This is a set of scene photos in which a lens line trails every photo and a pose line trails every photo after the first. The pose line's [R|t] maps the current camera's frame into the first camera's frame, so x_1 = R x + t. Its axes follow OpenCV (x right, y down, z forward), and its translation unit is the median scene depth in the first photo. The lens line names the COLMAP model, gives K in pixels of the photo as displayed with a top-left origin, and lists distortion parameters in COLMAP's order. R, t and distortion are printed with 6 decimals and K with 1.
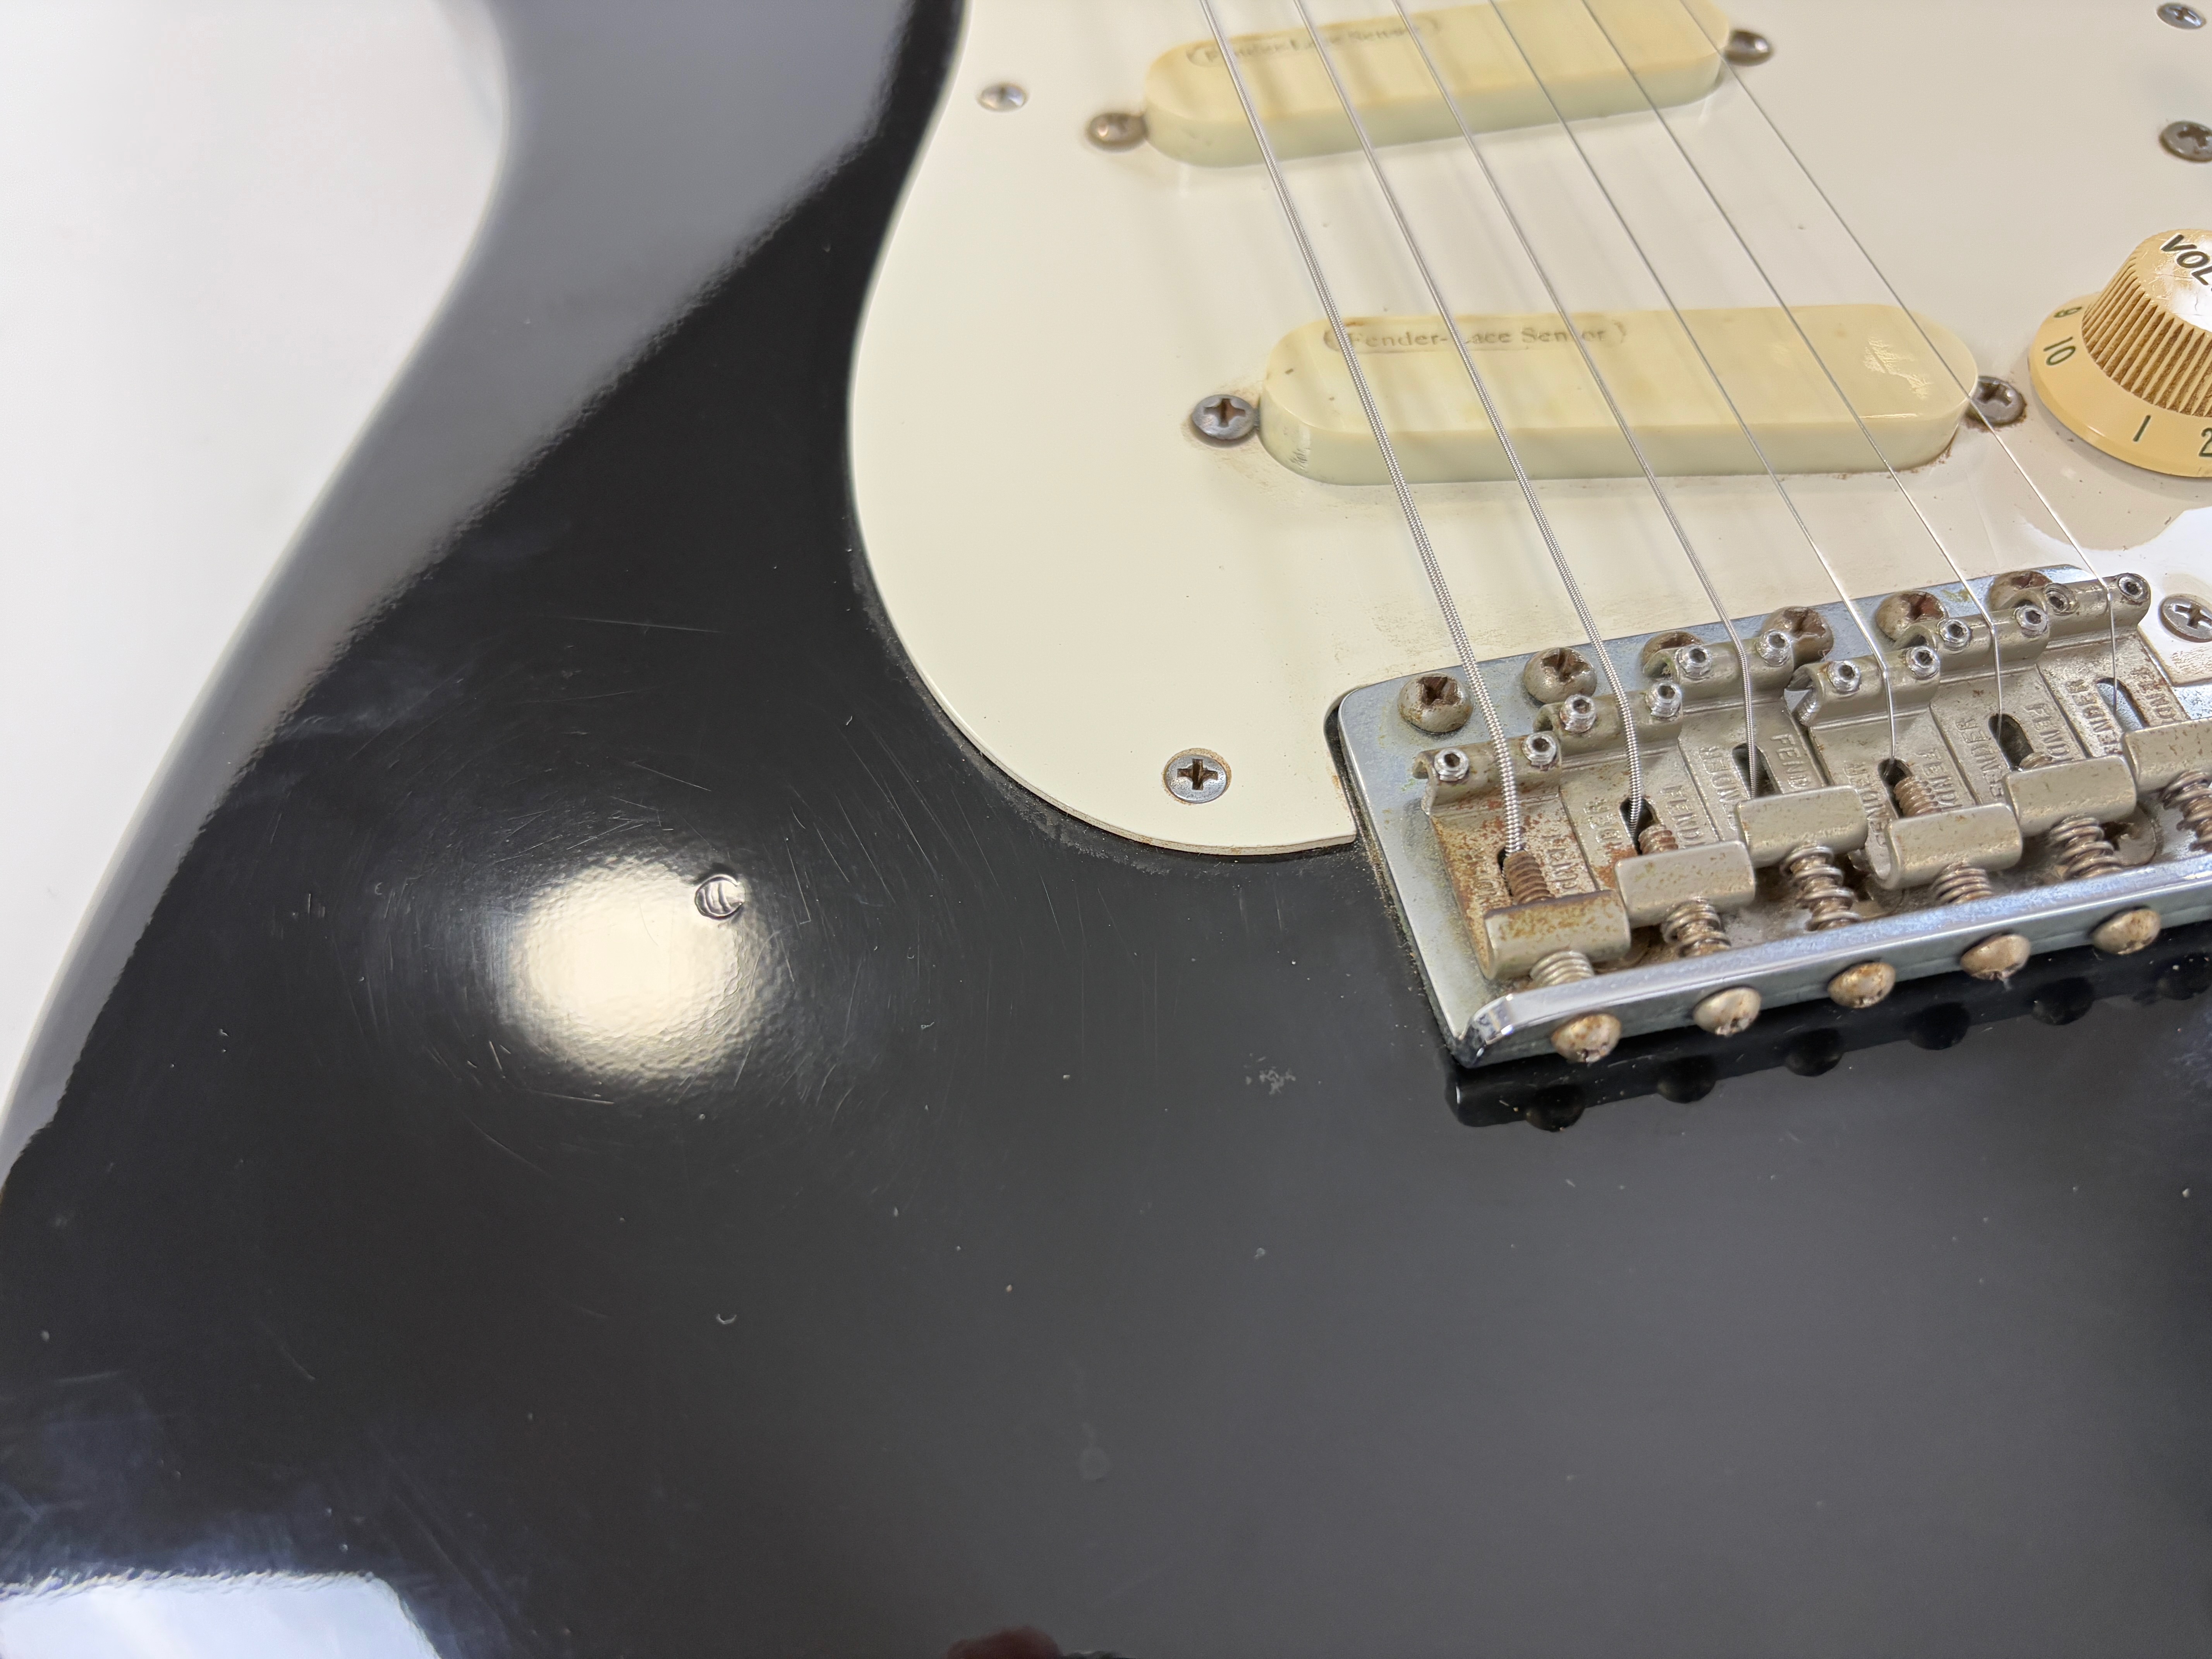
lens RADIAL K [[1693.3, 0, 1063.3], [0, 1693.3, 834.6], [0, 0, 1]] dist [-0.050777, -0.002838]
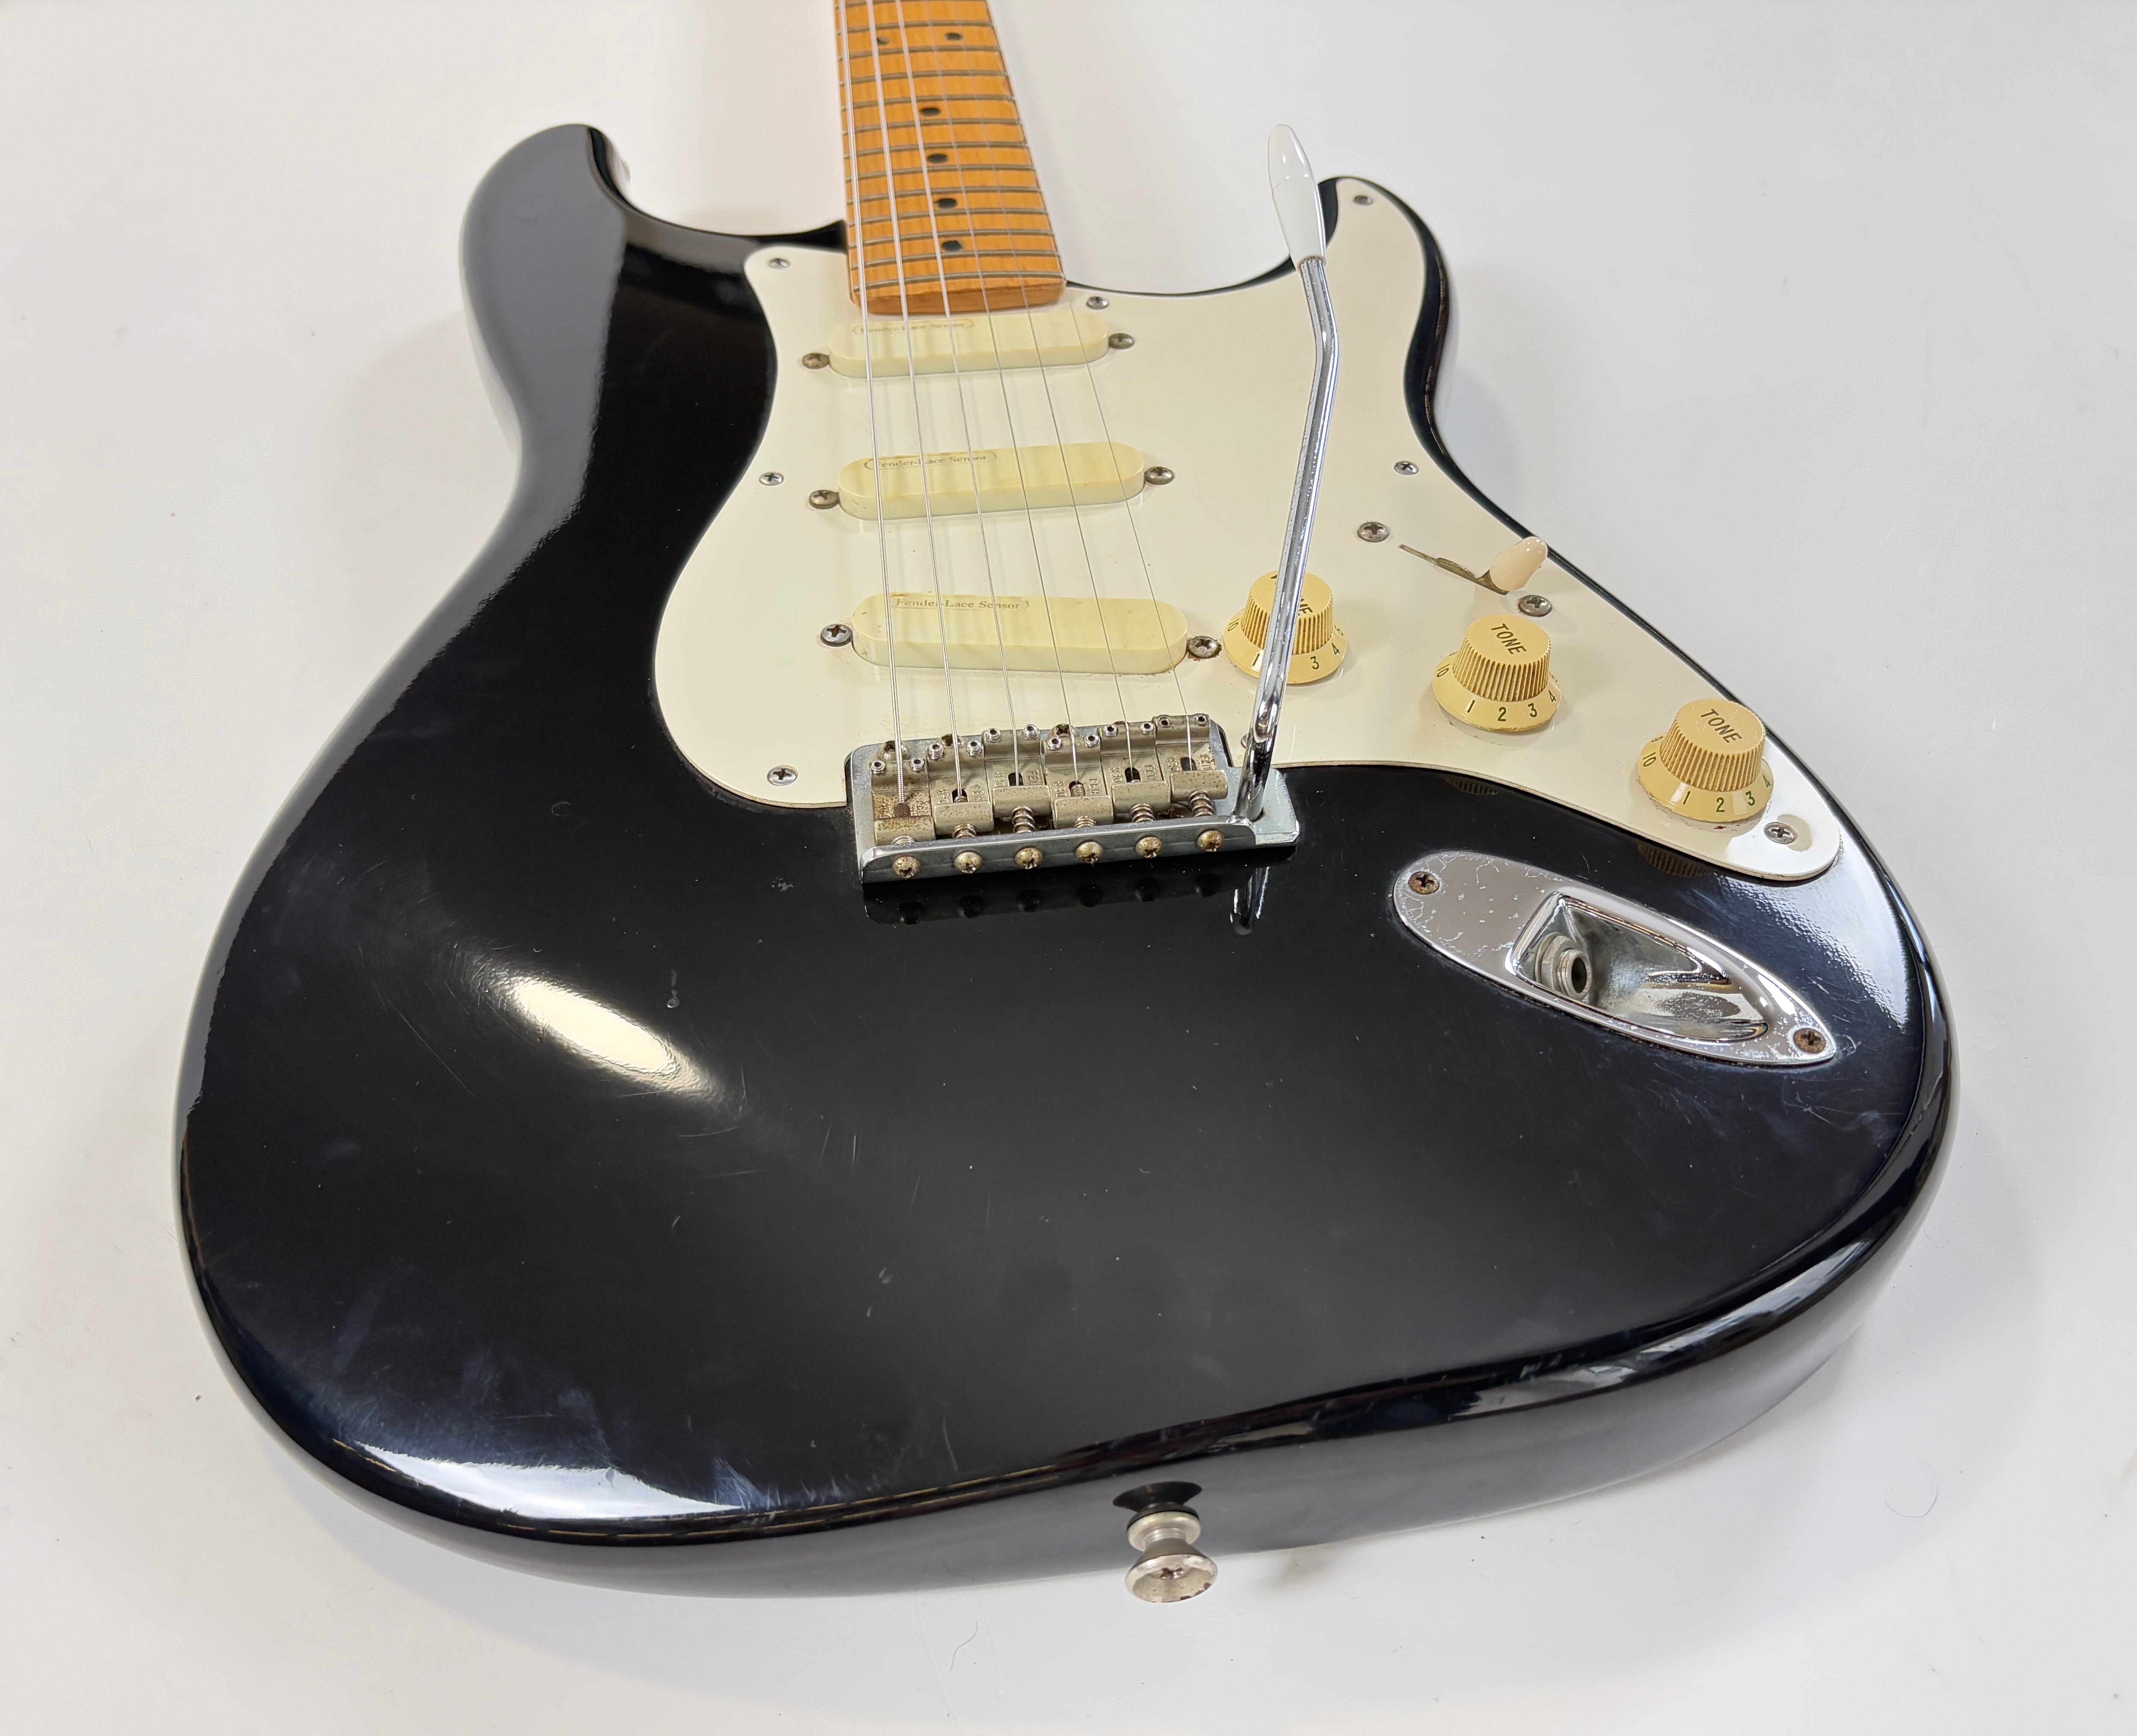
lens RADIAL K [[1849.3, 0, 1032.6], [0, 1849.3, 858.4], [0, 0, 1]] dist [-0.004608, -0.001174]
pose [[0.997475, 0.067753, -0.021267, 0.463977], [-0.070565, 0.979273, -0.189856, 0.510113], [0.007963, 0.190878, 0.981581, -1.379162]]
